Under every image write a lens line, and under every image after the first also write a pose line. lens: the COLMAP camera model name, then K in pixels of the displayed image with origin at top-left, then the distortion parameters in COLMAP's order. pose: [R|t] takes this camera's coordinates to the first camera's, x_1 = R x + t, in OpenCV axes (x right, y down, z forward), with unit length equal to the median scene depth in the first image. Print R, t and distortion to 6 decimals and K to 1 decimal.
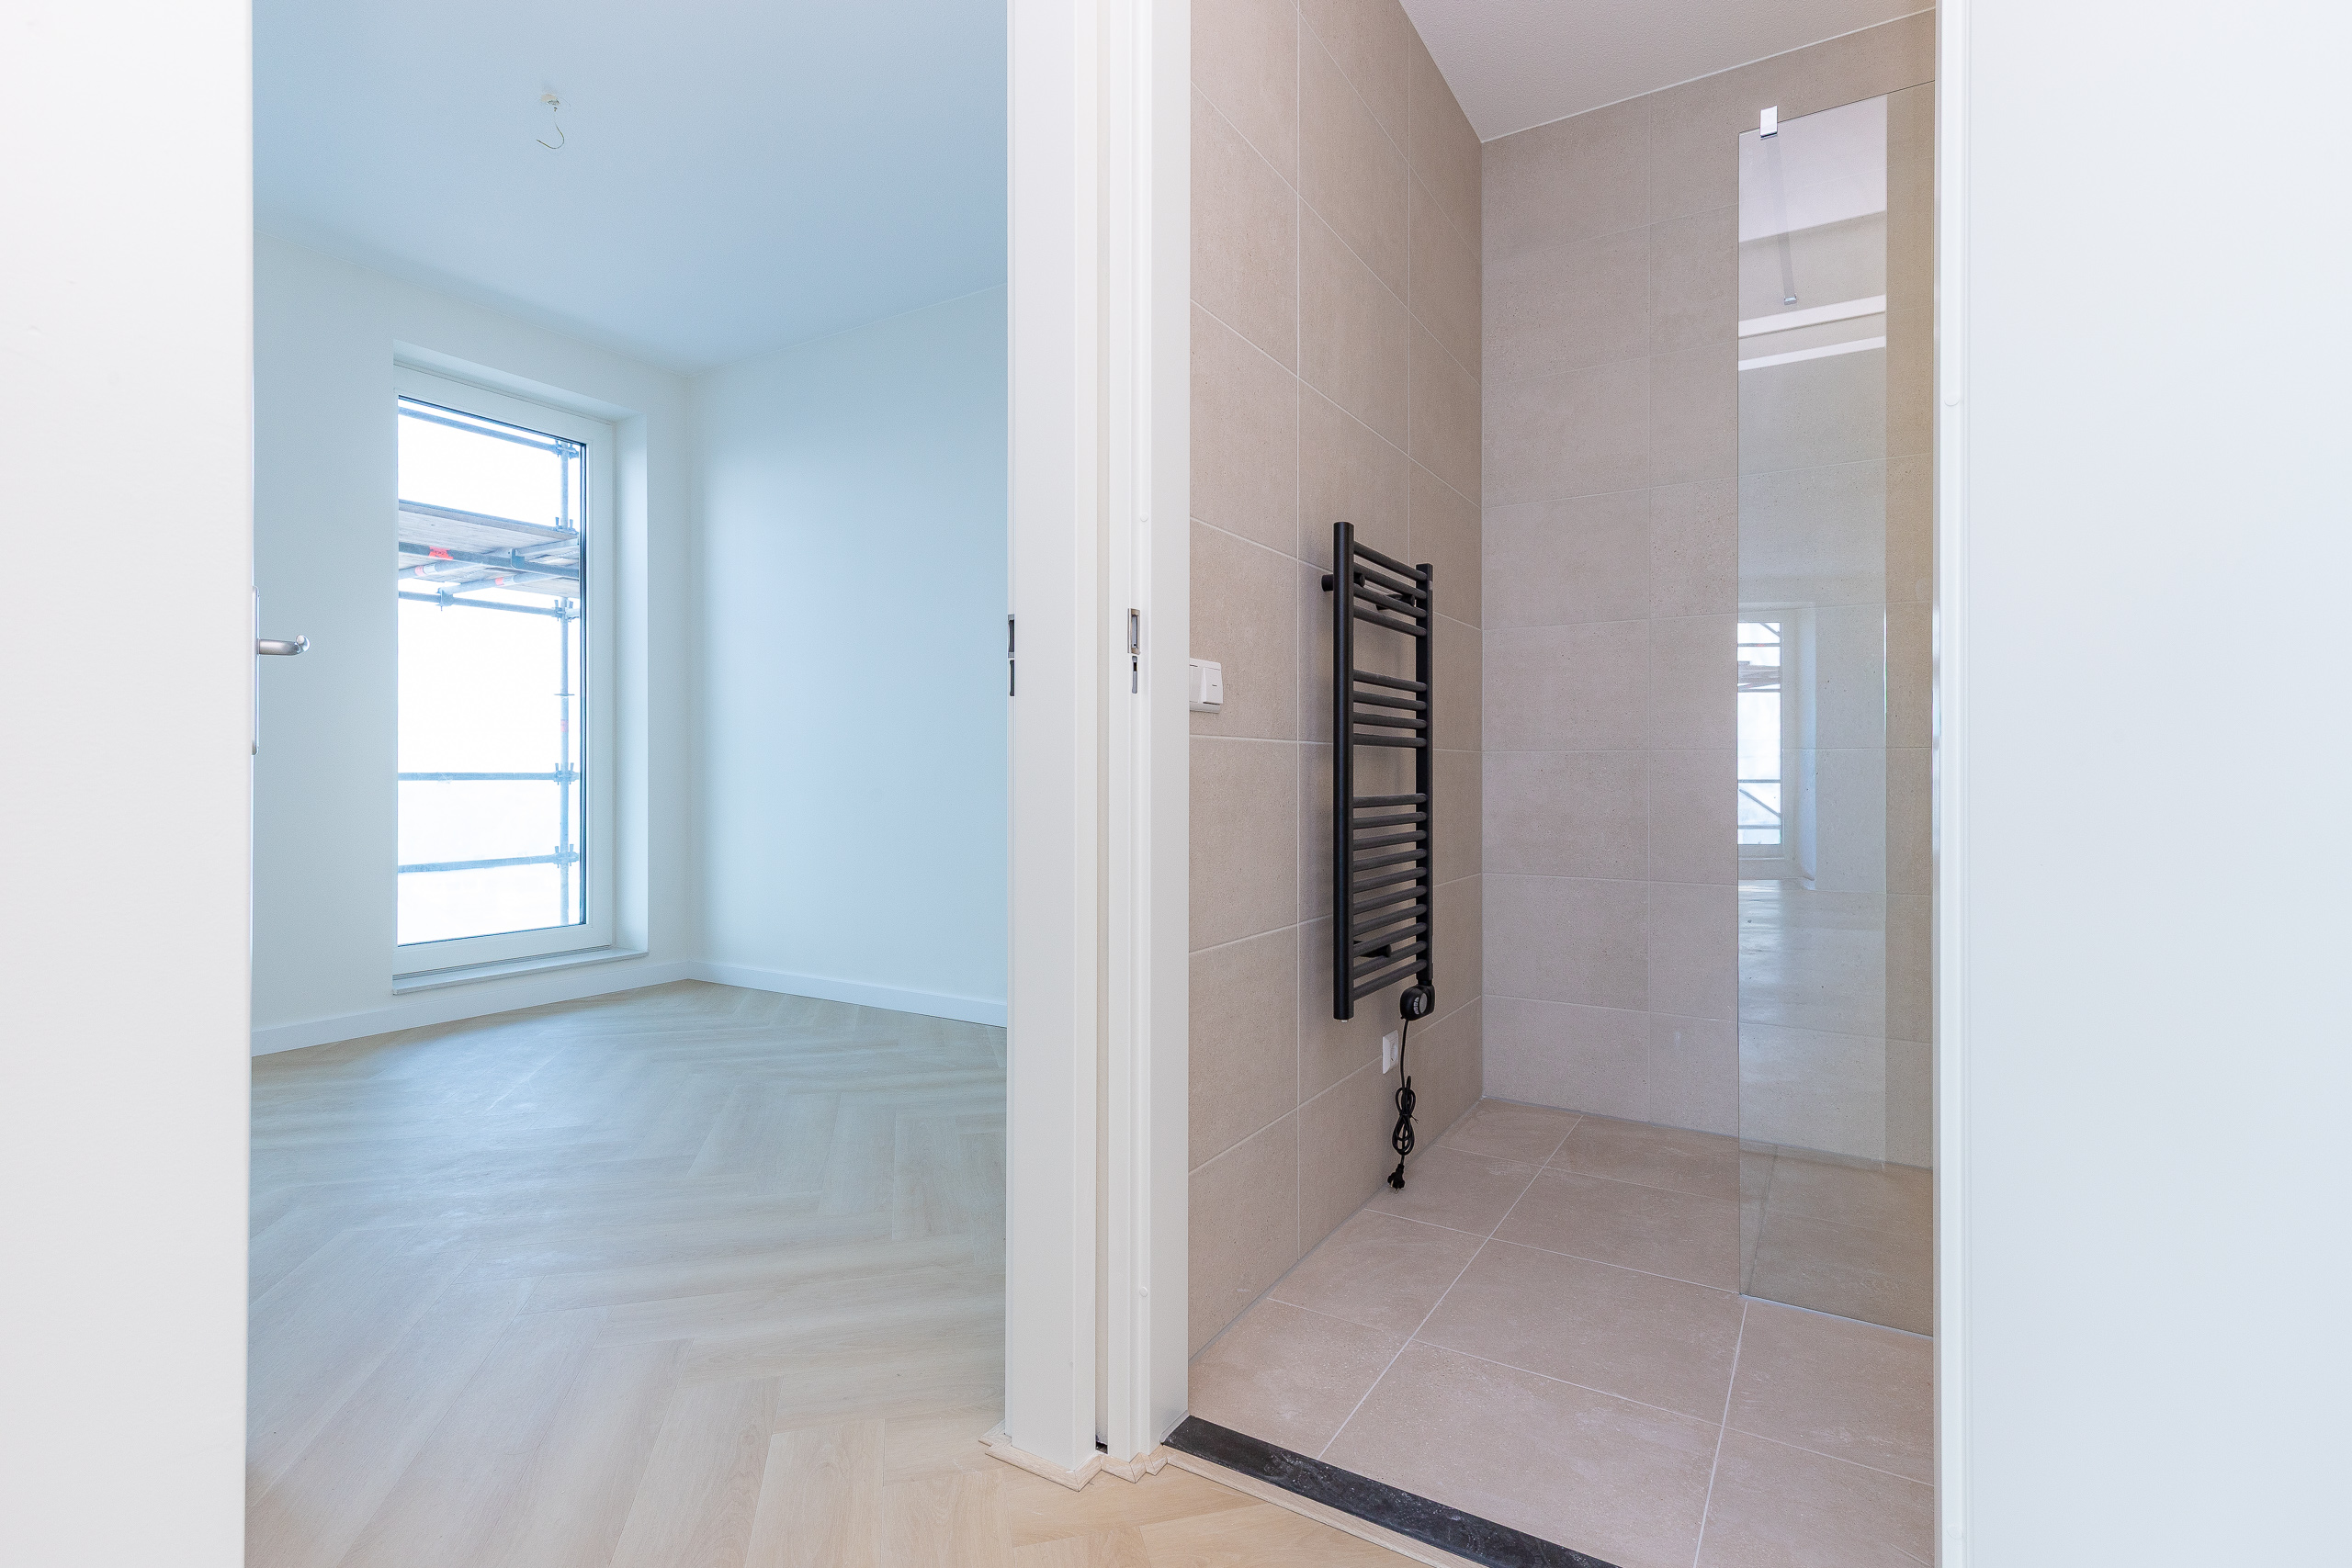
lens RADIAL K [[1097.8, 0, 1191.0], [0, 1097.8, 770.7], [0, 0, 1]] dist [0.011432, -0.000415]
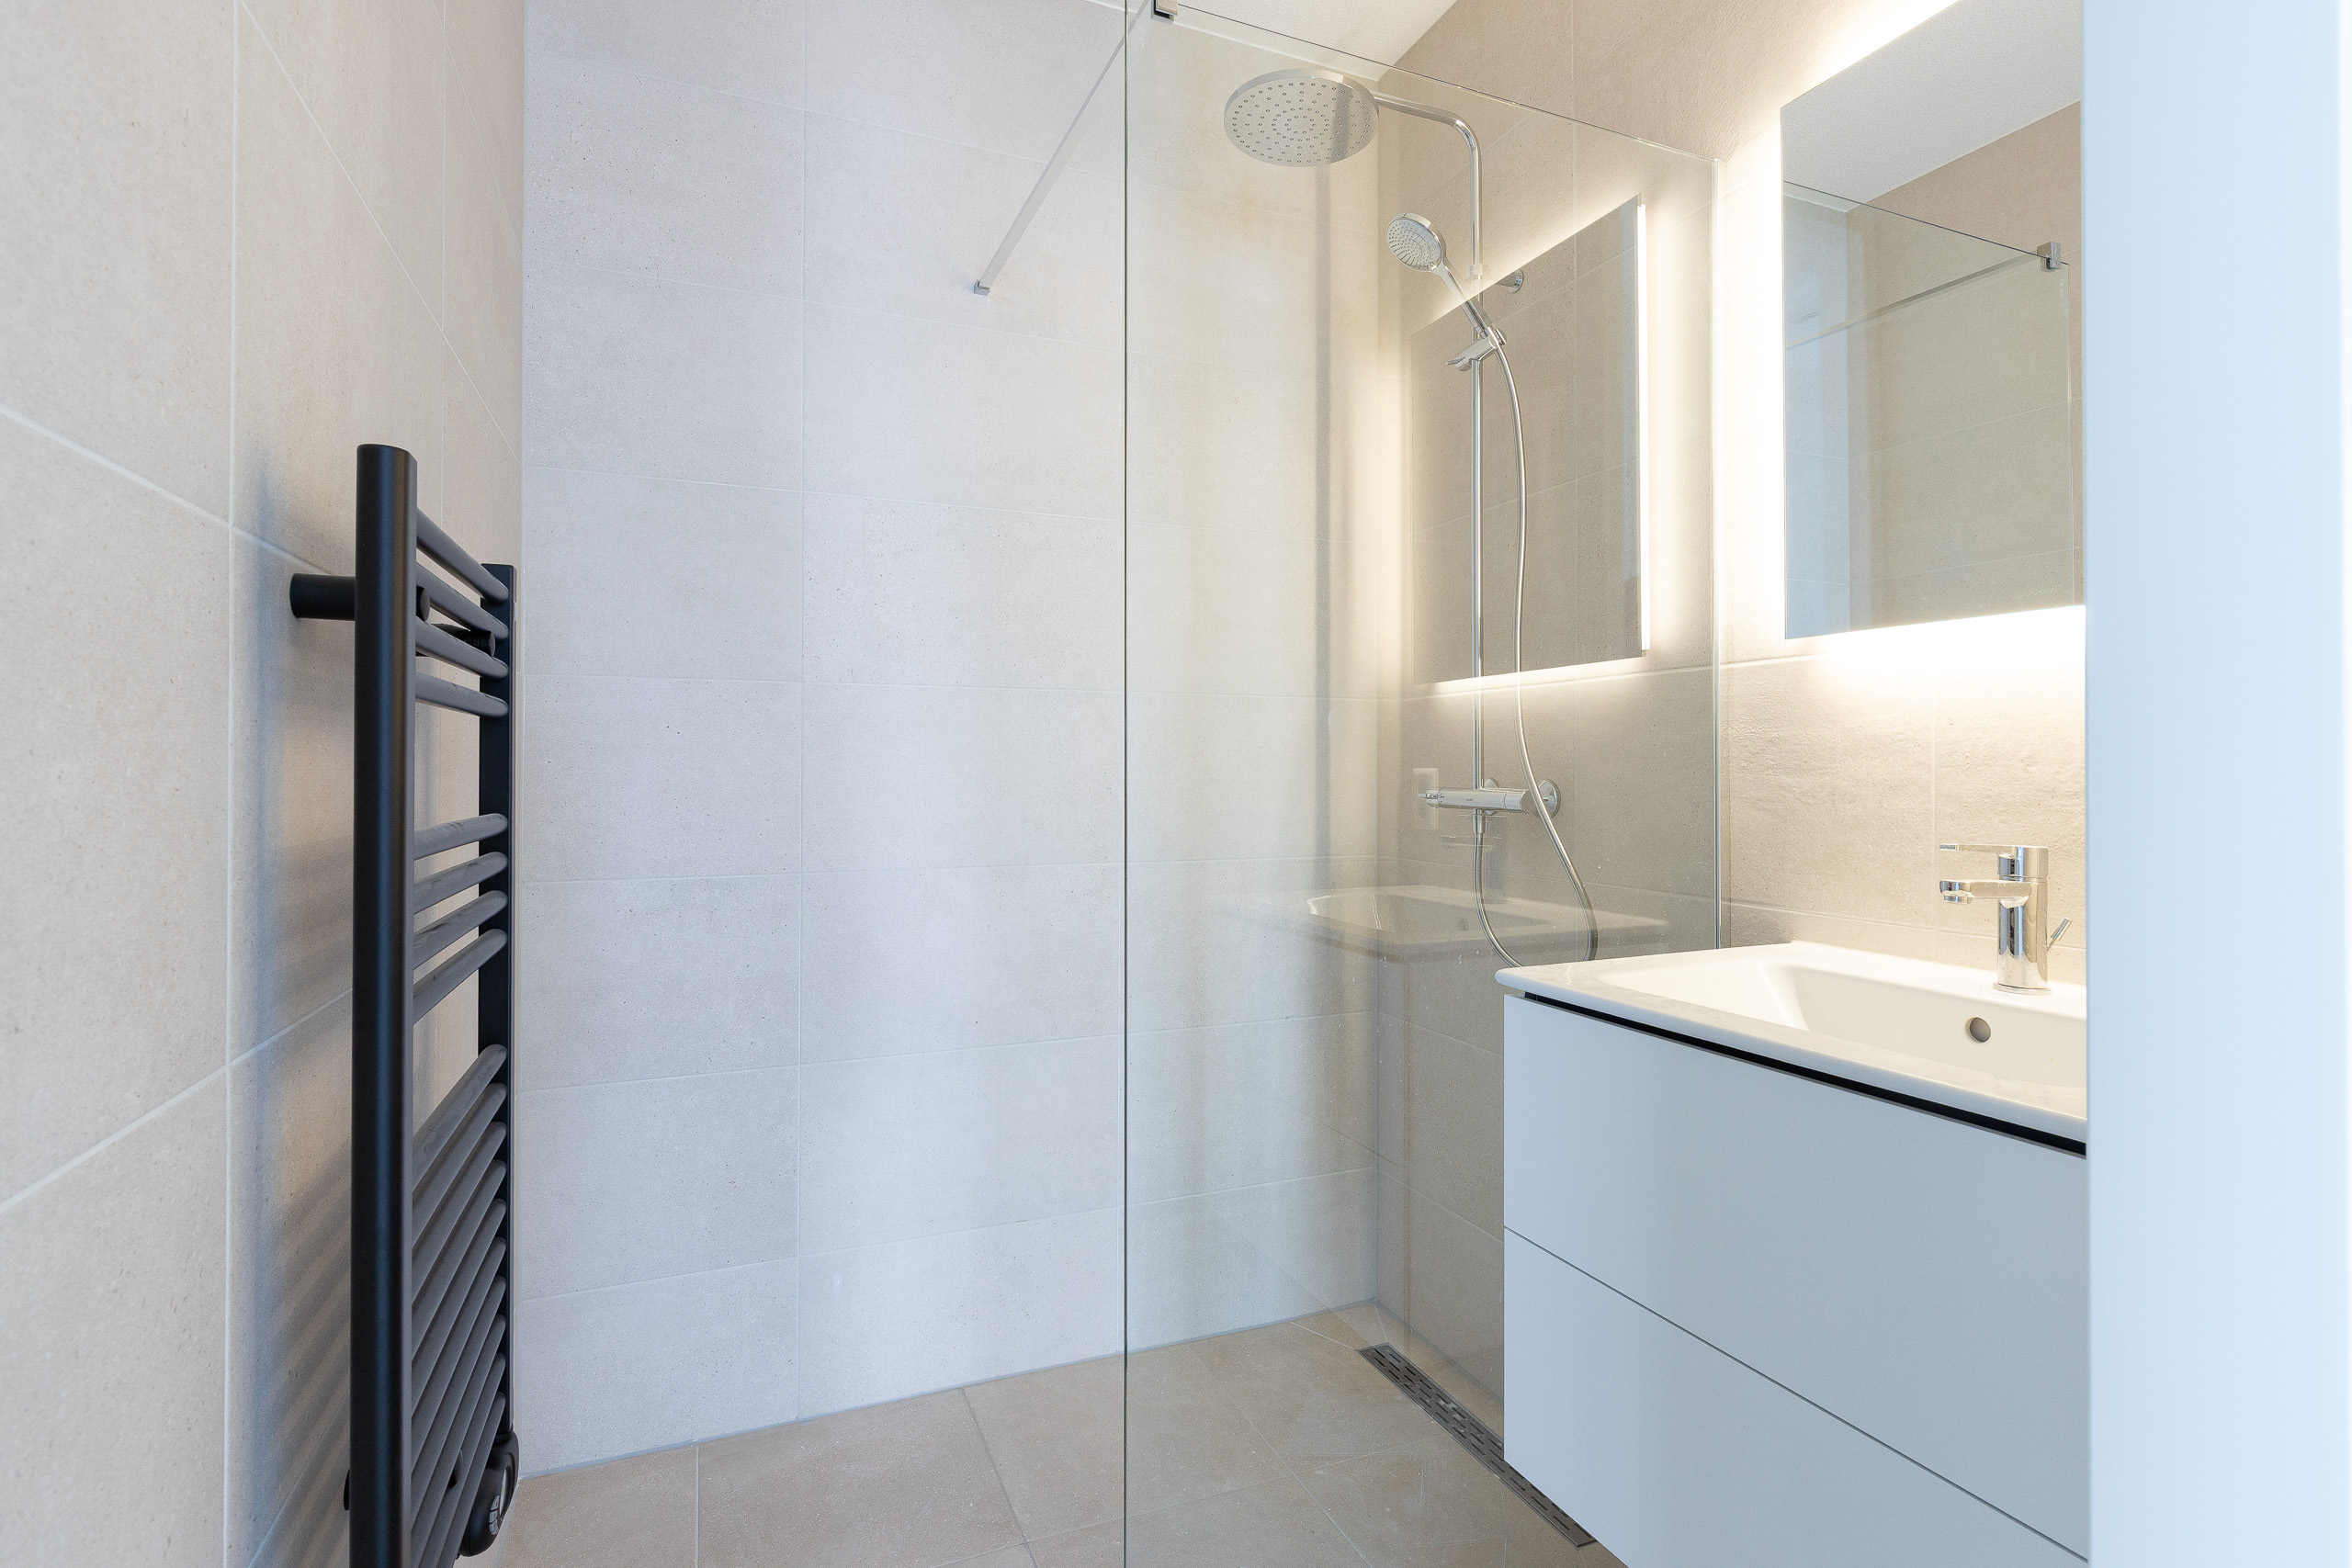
lens RADIAL K [[1114.7, 0, 1168.2], [0, 1114.7, 760.5], [0, 0, 1]] dist [0.004361, -0.001081]
pose [[0.595583, 0.004479, 0.803281, -0.005900], [0.001114, 0.999979, -0.006401, -0.098847], [-0.803293, 0.004707, 0.595565, 0.471125]]
